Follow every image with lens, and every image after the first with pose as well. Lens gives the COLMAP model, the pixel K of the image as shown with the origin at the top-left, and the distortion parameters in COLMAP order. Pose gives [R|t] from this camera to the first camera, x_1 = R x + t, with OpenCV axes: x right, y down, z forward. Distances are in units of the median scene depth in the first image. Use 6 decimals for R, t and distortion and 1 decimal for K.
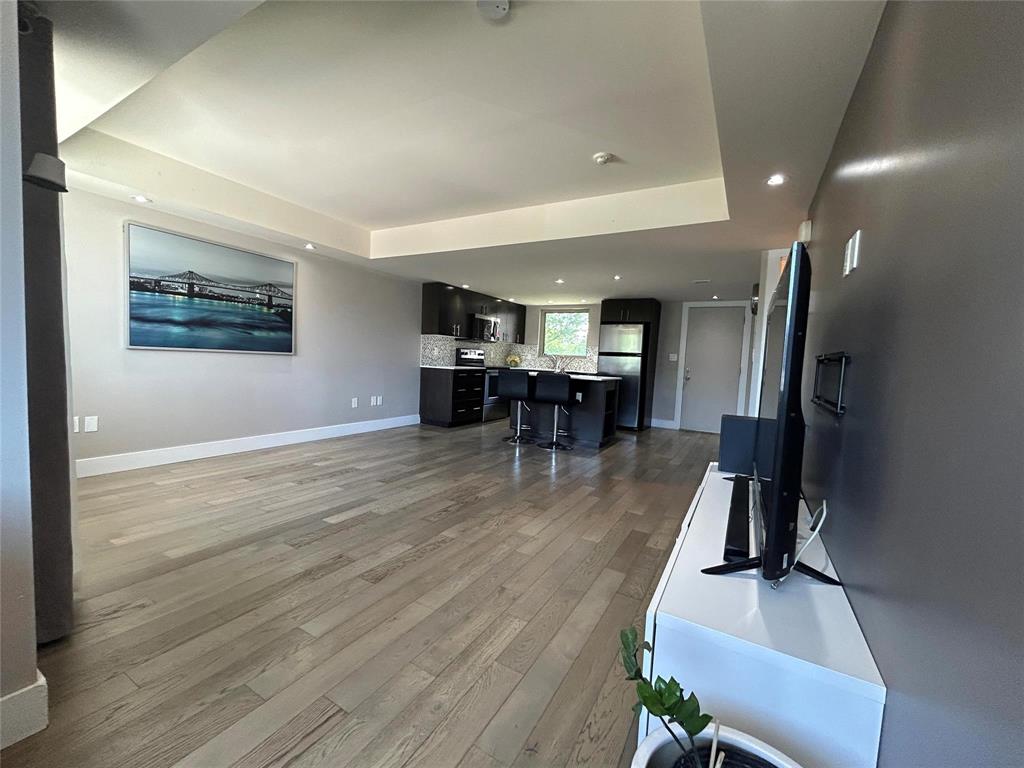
lens RADIAL K [[411.4, 0, 512.0], [0, 411.4, 384.0], [0, 0, 1]] dist [0.000154, 0.000194]
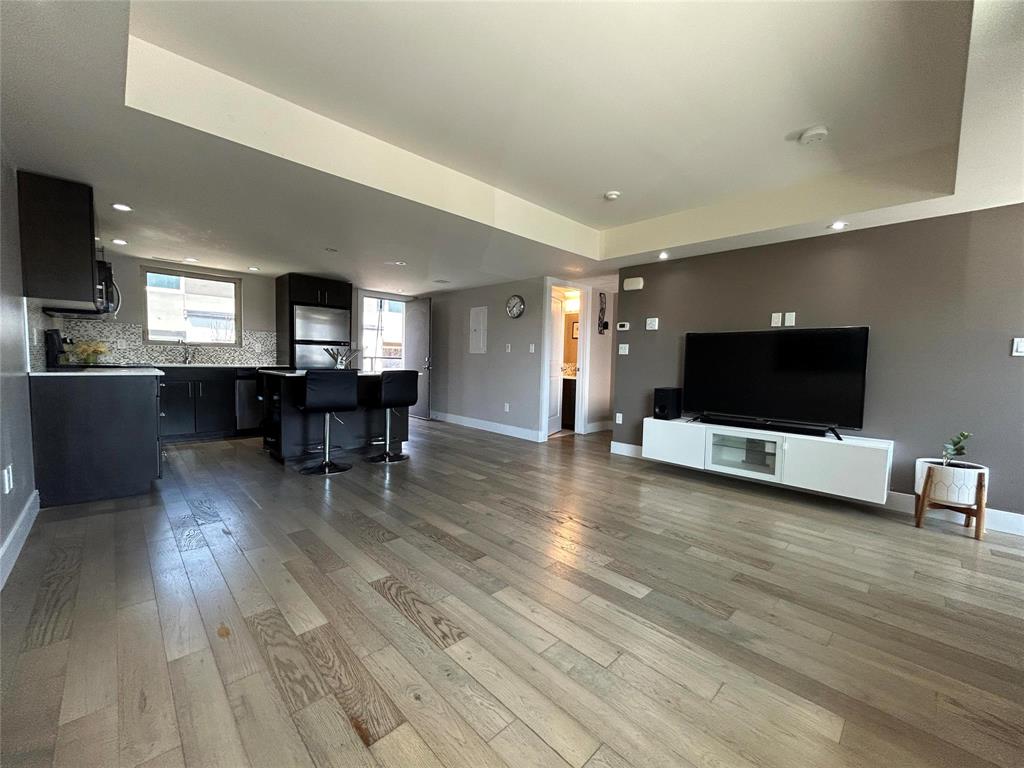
lens RADIAL K [[411.4, 0, 512.0], [0, 411.4, 384.0], [0, 0, 1]] dist [0.000154, 0.000194]
pose [[0.277252, -0.100143, 0.955564, -0.759613], [0.050713, 0.994692, 0.089530, -0.072944], [-0.959458, 0.023637, 0.280859, 0.657170]]
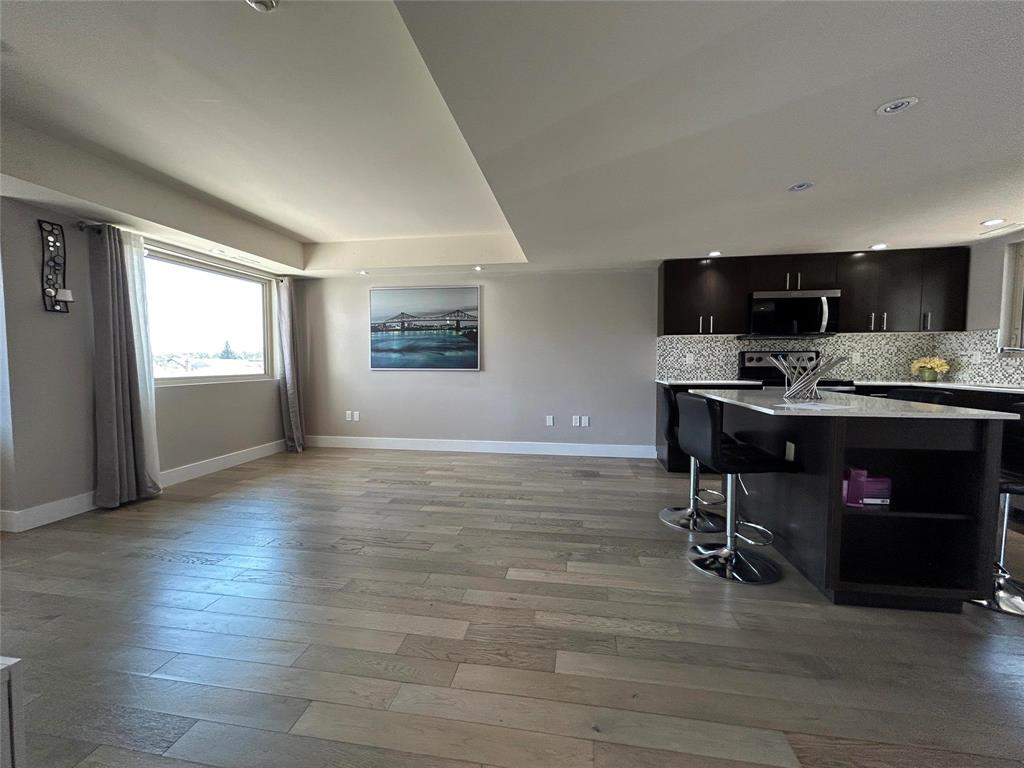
lens RADIAL K [[411.4, 0, 512.0], [0, 411.4, 384.0], [0, 0, 1]] dist [0.000154, 0.000194]
pose [[0.353434, 0.001171, -0.935459, 0.586131], [-0.038502, 0.999170, -0.013296, -0.027123], [0.934667, 0.040716, 0.353185, 0.785032]]
